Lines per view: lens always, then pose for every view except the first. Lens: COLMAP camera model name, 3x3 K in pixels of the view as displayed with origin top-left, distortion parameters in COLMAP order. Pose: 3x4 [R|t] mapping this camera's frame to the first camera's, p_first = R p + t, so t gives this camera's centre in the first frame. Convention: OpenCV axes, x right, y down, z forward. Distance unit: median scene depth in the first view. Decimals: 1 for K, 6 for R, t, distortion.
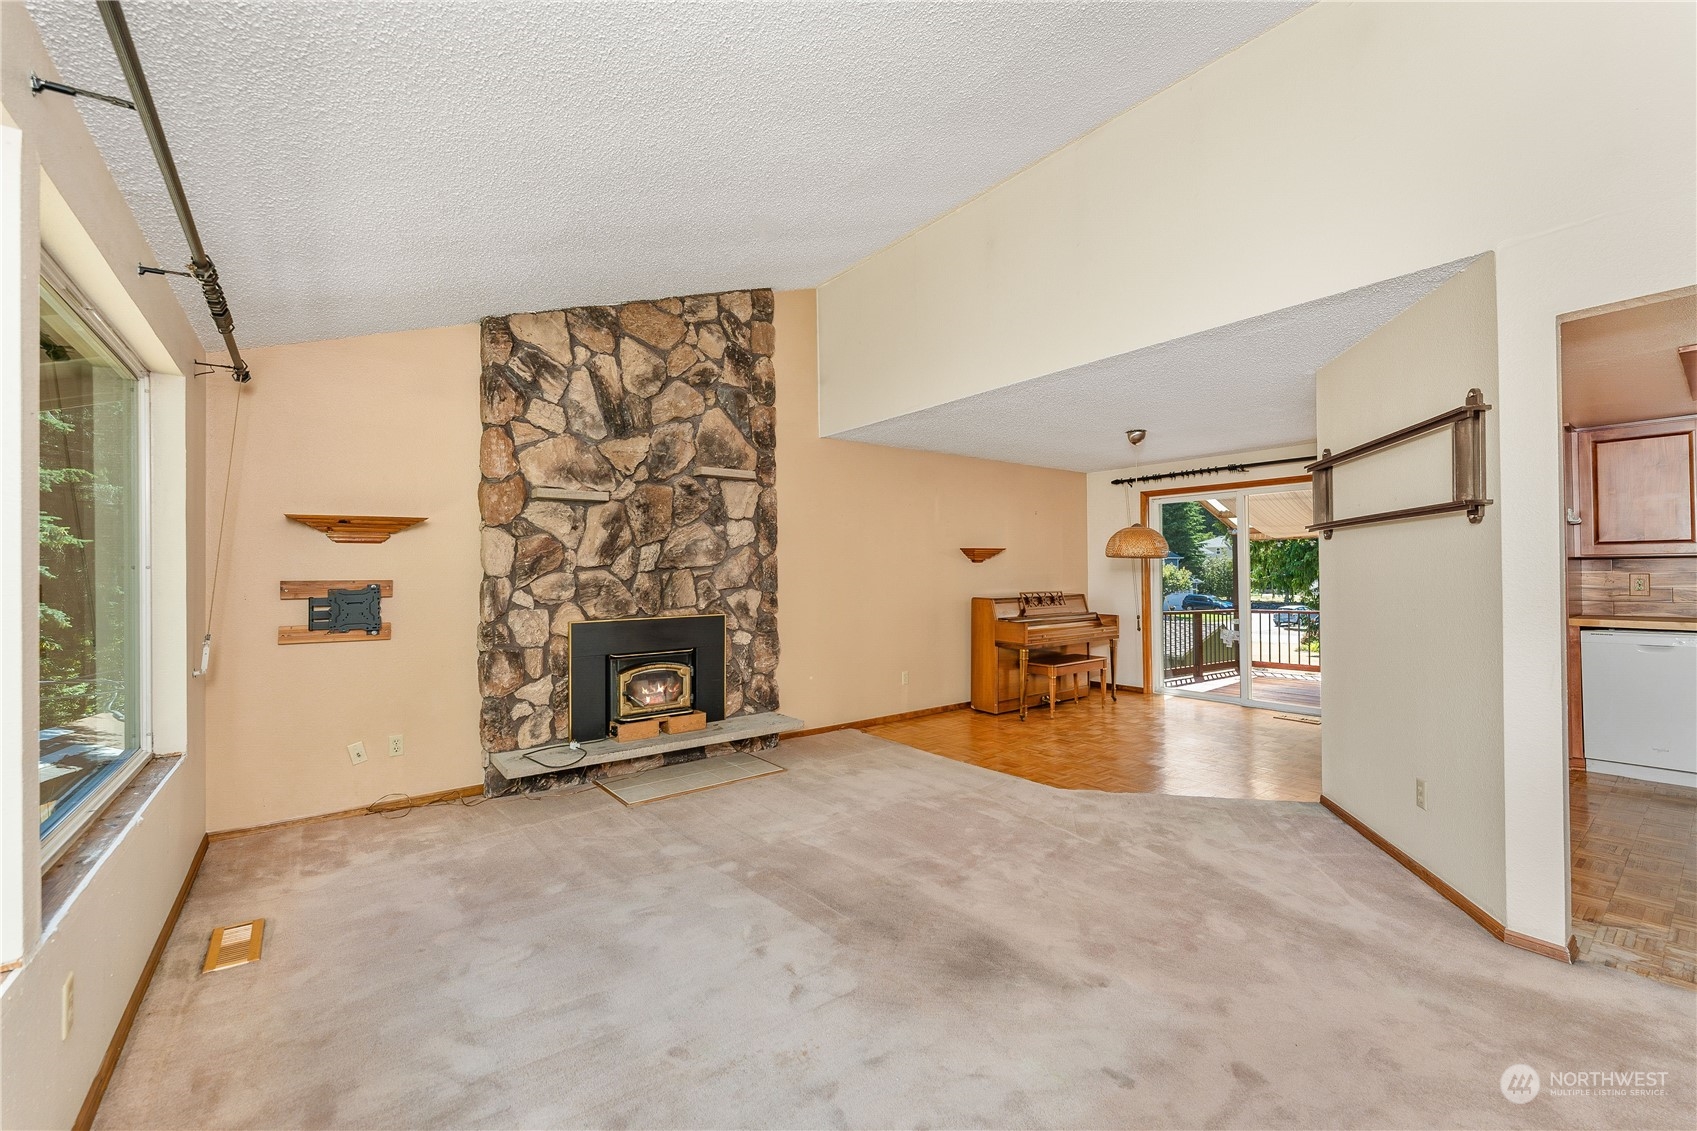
lens RADIAL K [[696.5, 0, 848.7], [0, 696.5, 563.4], [0, 0, 1]] dist [-0.002501, -0.000093]
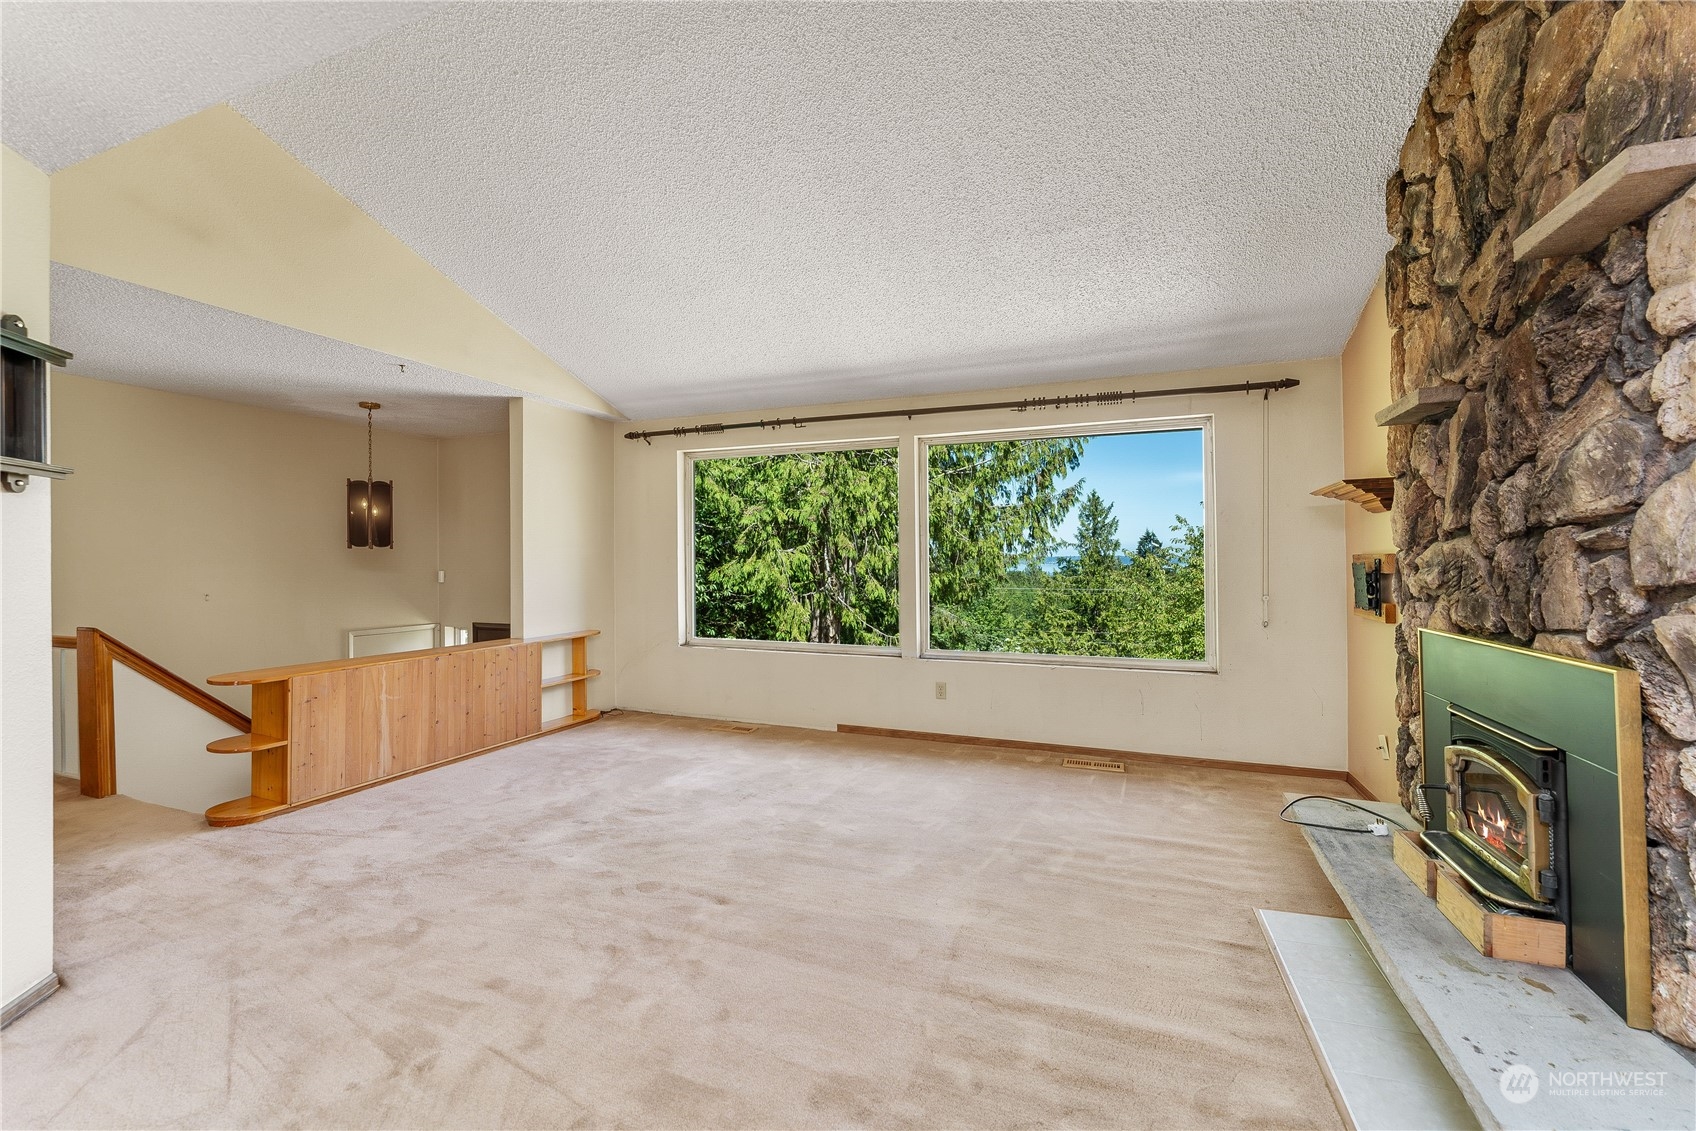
lens RADIAL K [[696.1, 0, 845.8], [0, 696.1, 566.2], [0, 0, 1]] dist [-0.002501, -0.000093]
pose [[-0.857944, 0.014066, -0.513550, 0.279498], [0.017390, 0.999847, -0.001665, 0.024017], [0.513449, -0.010359, -0.858058, 1.162424]]
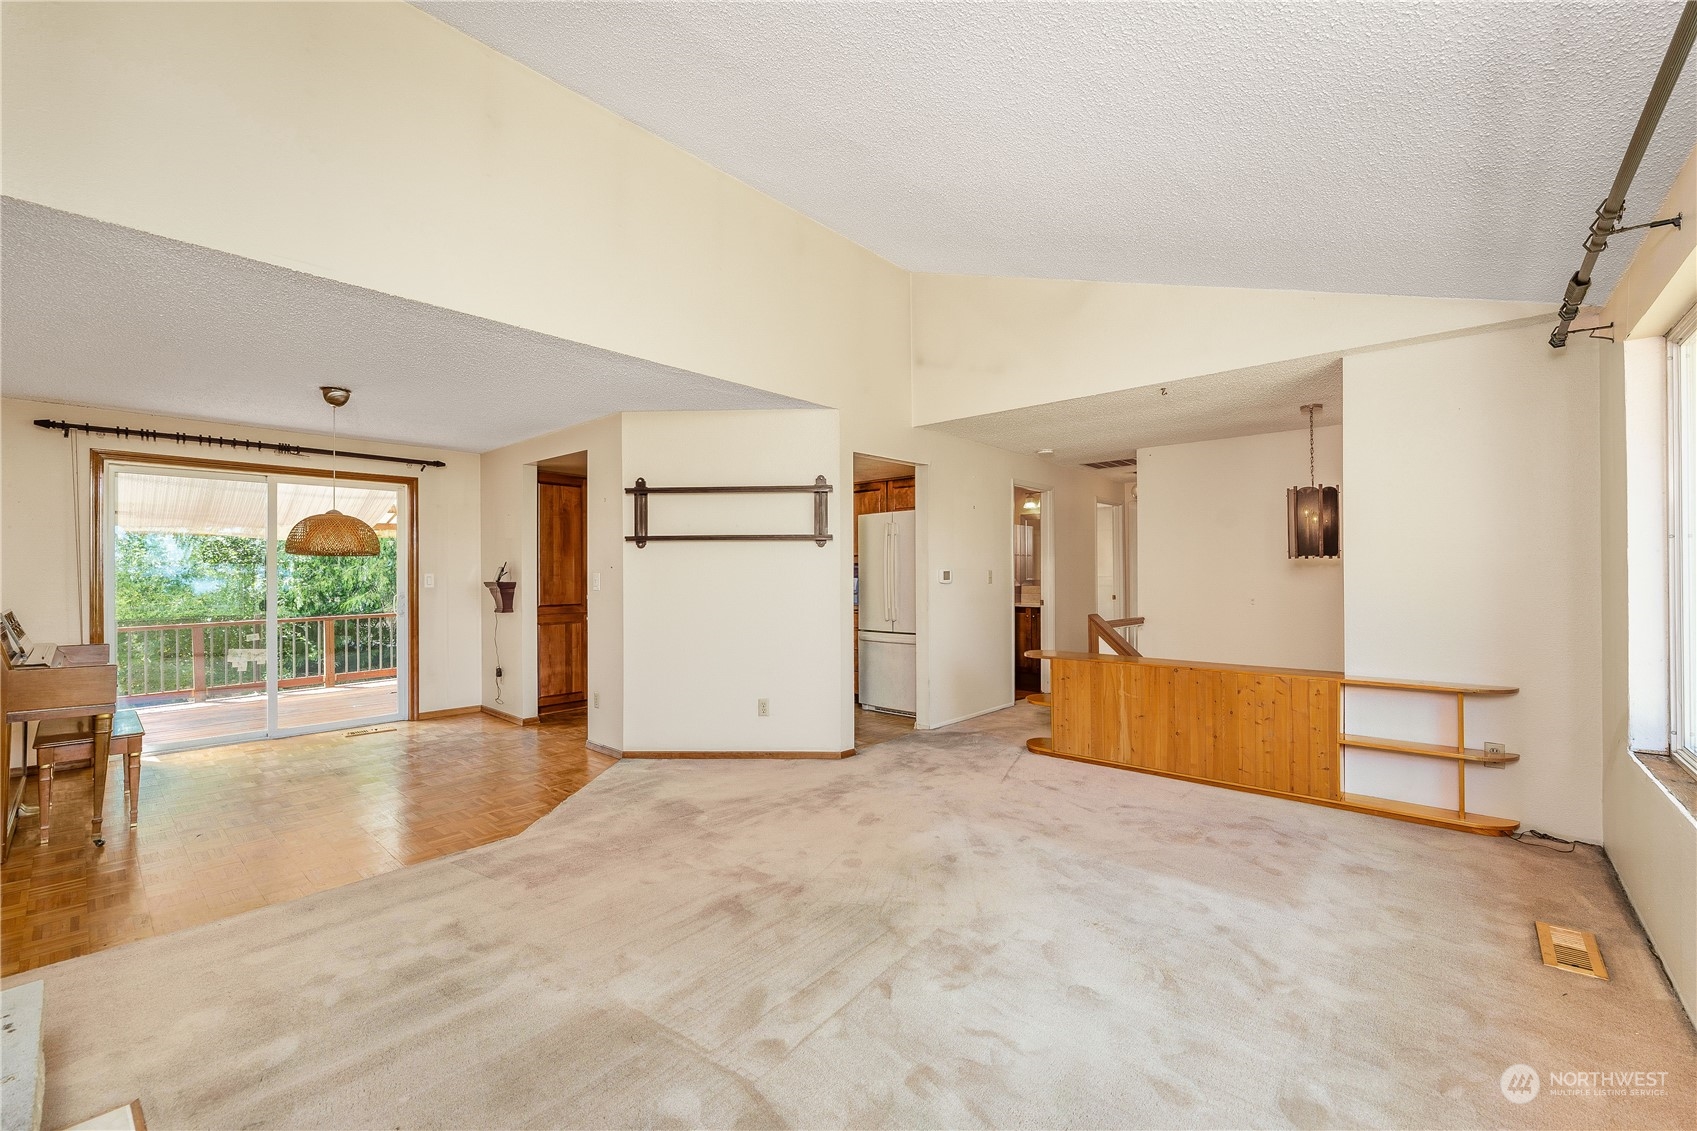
lens RADIAL K [[696.5, 0, 855.8], [0, 696.5, 567.5], [0, 0, 1]] dist [-0.002501, -0.000093]
pose [[-0.201723, 0.016228, 0.979308, -0.534438], [-0.007177, 0.999811, -0.018046, 0.018114], [-0.979416, -0.010669, -0.201569, 0.710480]]
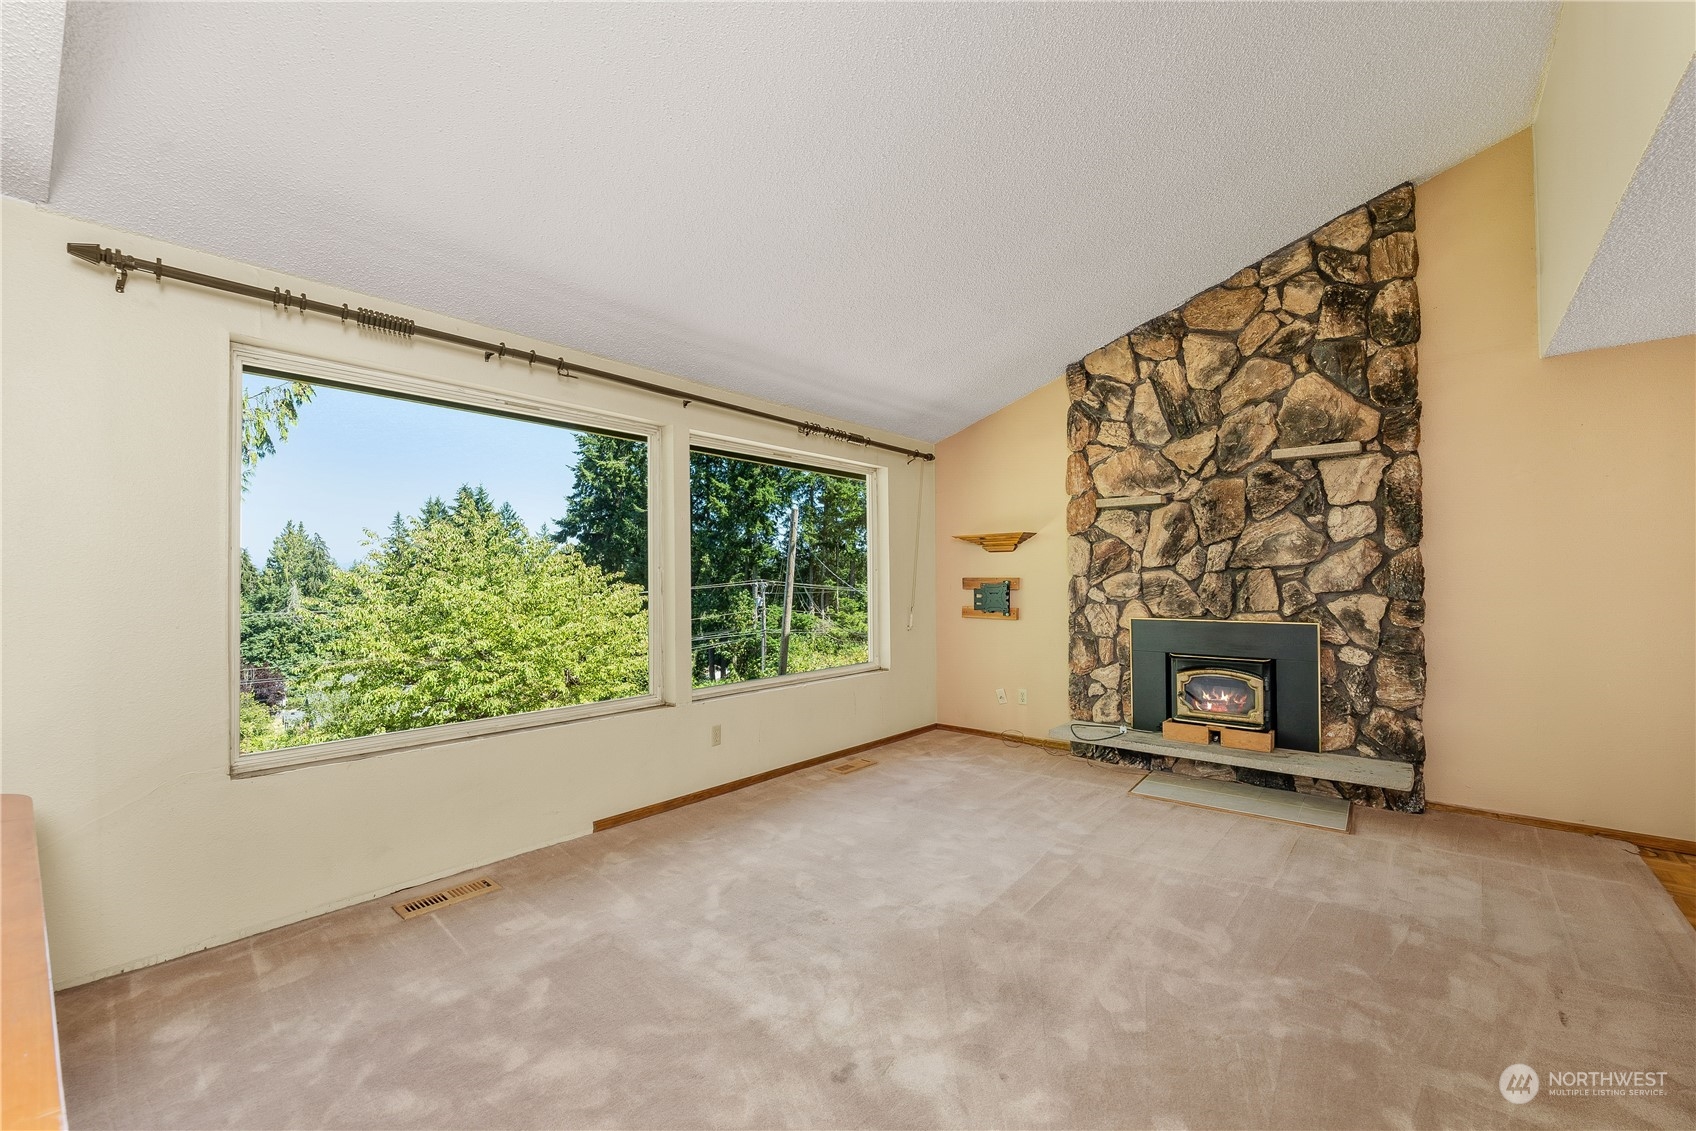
lens RADIAL K [[696.1, 0, 852.1], [0, 696.1, 567.6], [0, 0, 1]] dist [-0.002501, -0.000093]
pose [[0.223155, -0.004213, -0.974774, 0.530171], [0.013526, 0.999908, -0.001226, 0.000644], [0.974689, -0.012911, 0.223192, 0.305728]]
